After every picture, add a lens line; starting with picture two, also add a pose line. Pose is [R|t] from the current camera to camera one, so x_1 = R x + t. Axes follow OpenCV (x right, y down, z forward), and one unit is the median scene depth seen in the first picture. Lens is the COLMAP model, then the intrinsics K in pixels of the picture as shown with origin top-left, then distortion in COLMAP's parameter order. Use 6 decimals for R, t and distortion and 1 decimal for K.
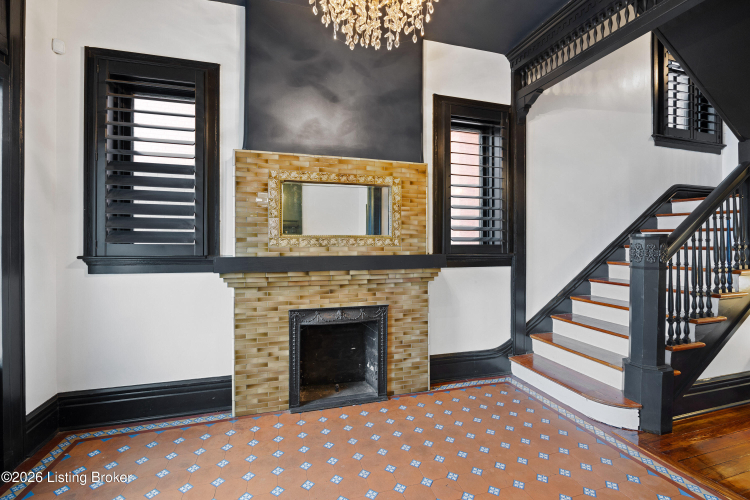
lens RADIAL K [[317.9, 0, 371.6], [0, 317.9, 255.4], [0, 0, 1]] dist [0.001414, 0.000098]
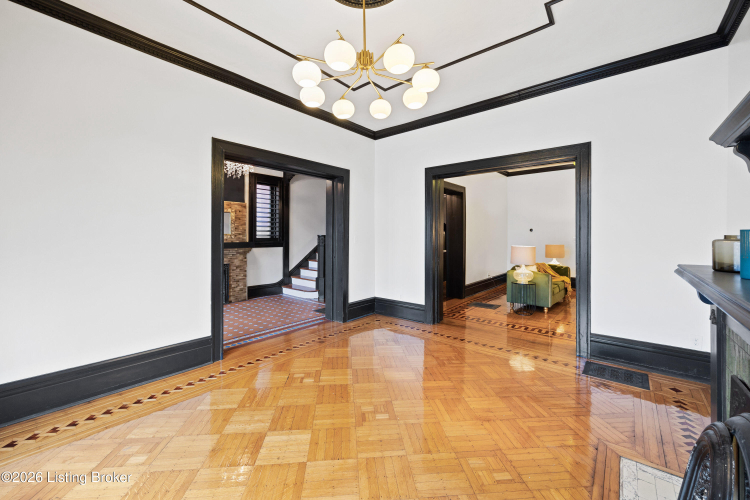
lens RADIAL K [[299.6, 0, 368.5], [0, 299.6, 246.8], [0, 0, 1]] dist [-0.014512, 0.000643]
pose [[0.814738, -0.004621, 0.579811, -0.345694], [-0.007221, 0.999810, 0.018115, -0.013376], [-0.579784, -0.018945, 0.814550, -1.235694]]
